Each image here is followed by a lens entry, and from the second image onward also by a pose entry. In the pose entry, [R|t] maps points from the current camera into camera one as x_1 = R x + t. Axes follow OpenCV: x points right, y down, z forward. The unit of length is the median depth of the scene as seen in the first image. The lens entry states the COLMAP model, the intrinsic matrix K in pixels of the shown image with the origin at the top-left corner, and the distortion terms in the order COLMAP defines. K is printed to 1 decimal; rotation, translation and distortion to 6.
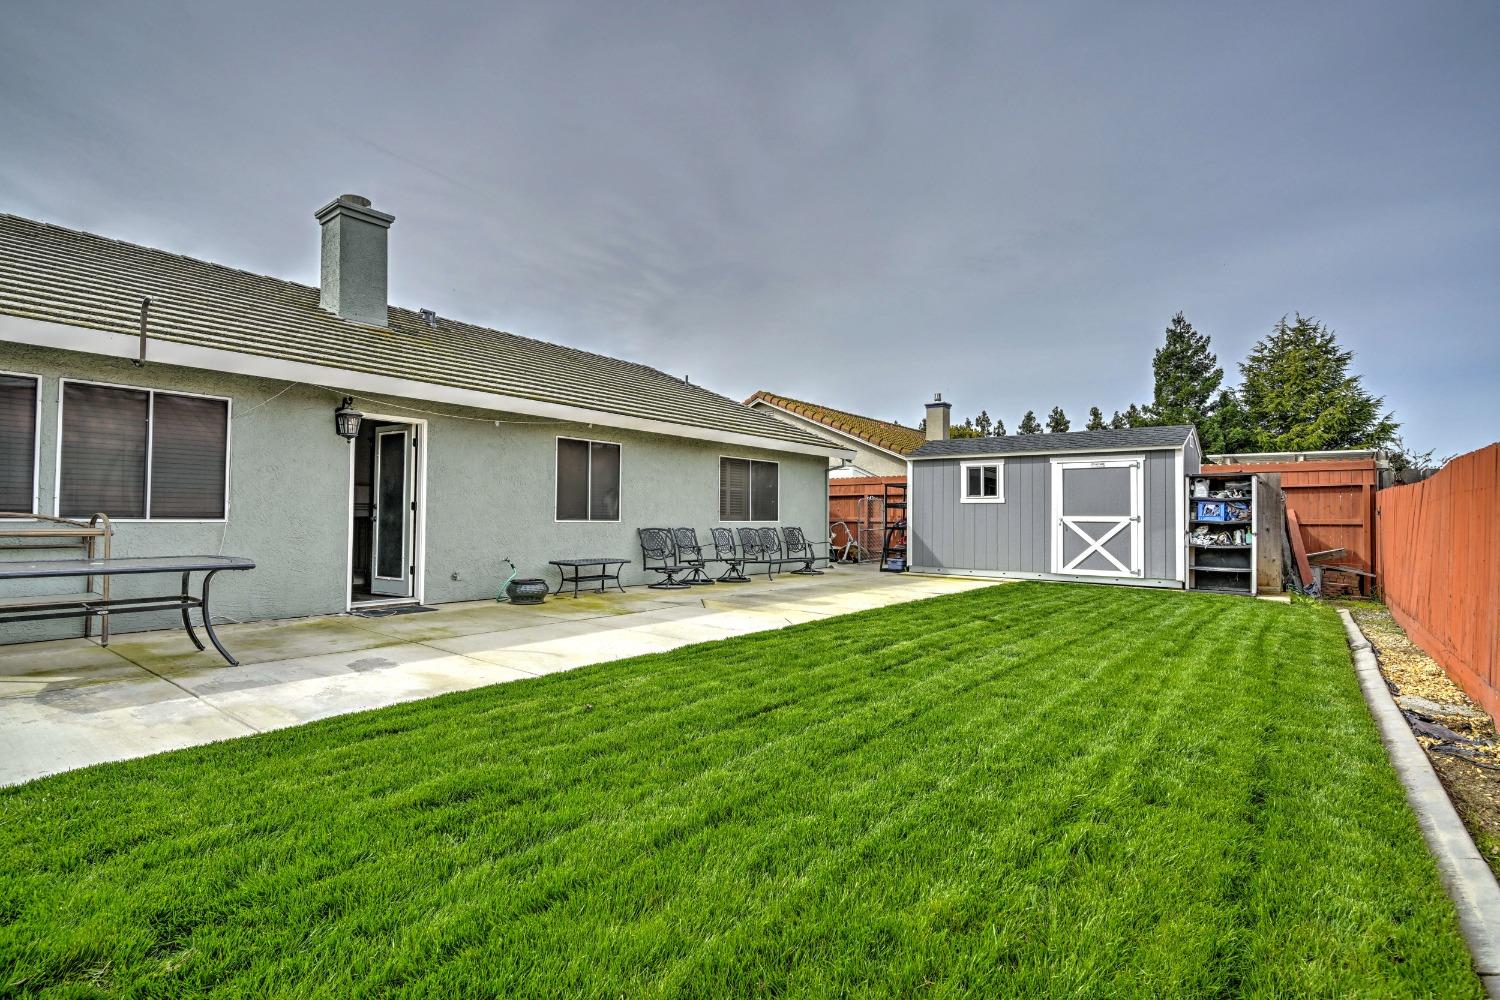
lens RADIAL K [[734.1, 0, 752.9], [0, 734.1, 490.4], [0, 0, 1]] dist [0.005795, 0.003264]
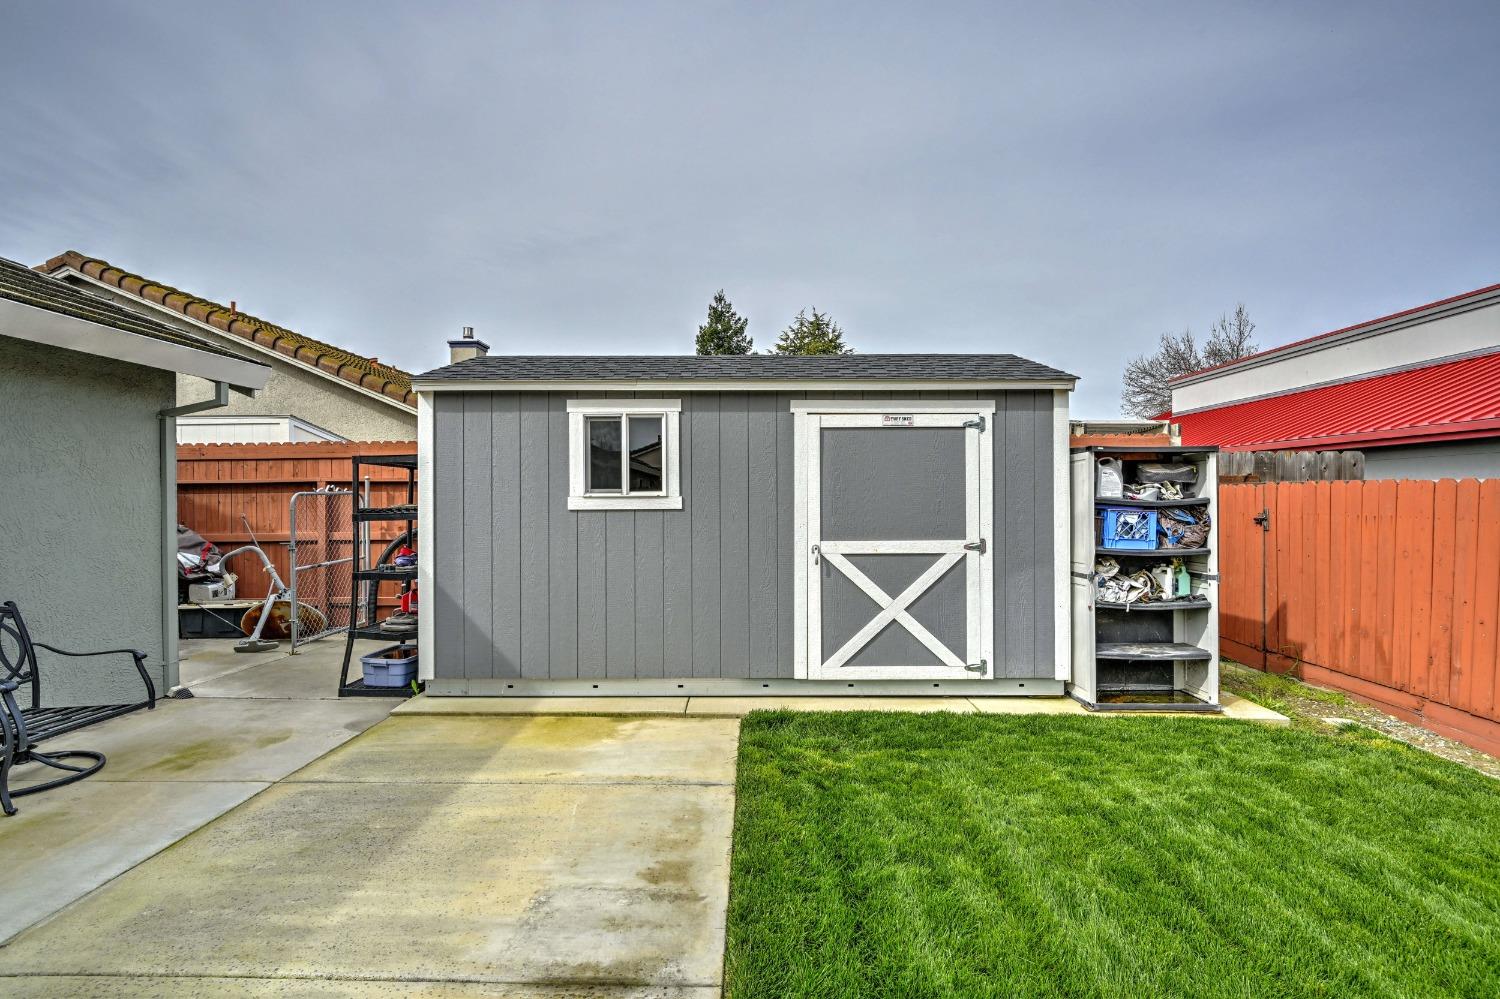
lens RADIAL K [[734.1, 0, 754.0], [0, 734.1, 505.9], [0, 0, 1]] dist [0.005795, 0.003264]
pose [[0.807060, -0.016284, 0.590245, 0.137461], [-0.011886, 0.998969, 0.043813, -0.002523], [-0.590349, -0.042376, 0.806035, 0.645276]]
